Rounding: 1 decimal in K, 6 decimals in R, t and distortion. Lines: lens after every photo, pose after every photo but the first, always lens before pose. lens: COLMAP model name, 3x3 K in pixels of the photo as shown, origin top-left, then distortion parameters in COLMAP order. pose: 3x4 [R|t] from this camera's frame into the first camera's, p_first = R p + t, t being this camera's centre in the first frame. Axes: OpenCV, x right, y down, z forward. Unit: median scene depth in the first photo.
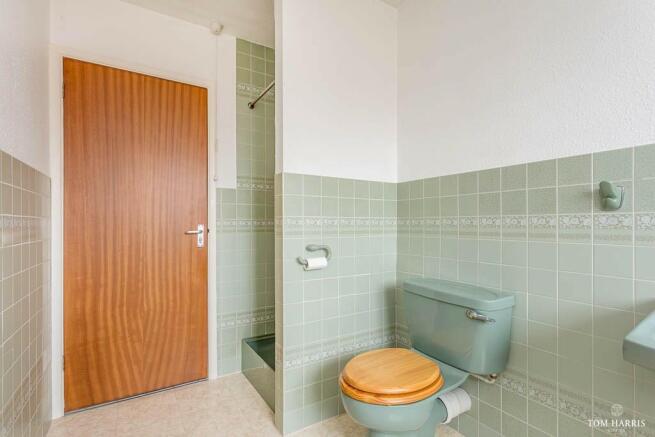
lens RADIAL K [[314.3, 0, 326.9], [0, 314.3, 221.2], [0, 0, 1]] dist [-0.002181, -0.000349]
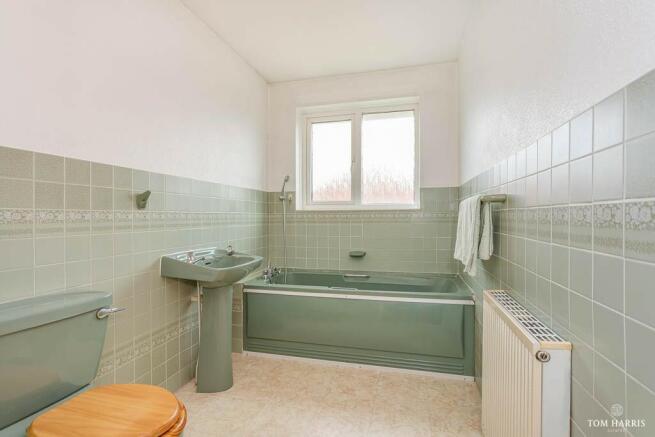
lens RADIAL K [[314.3, 0, 328.0], [0, 314.3, 218.4], [0, 0, 1]] dist [-0.002181, -0.000349]
pose [[-0.688001, 0.001419, 0.725708, -0.659365], [0.002016, 0.999998, -0.000044, 0.009867], [-0.725707, 0.001432, -0.688003, 1.101285]]
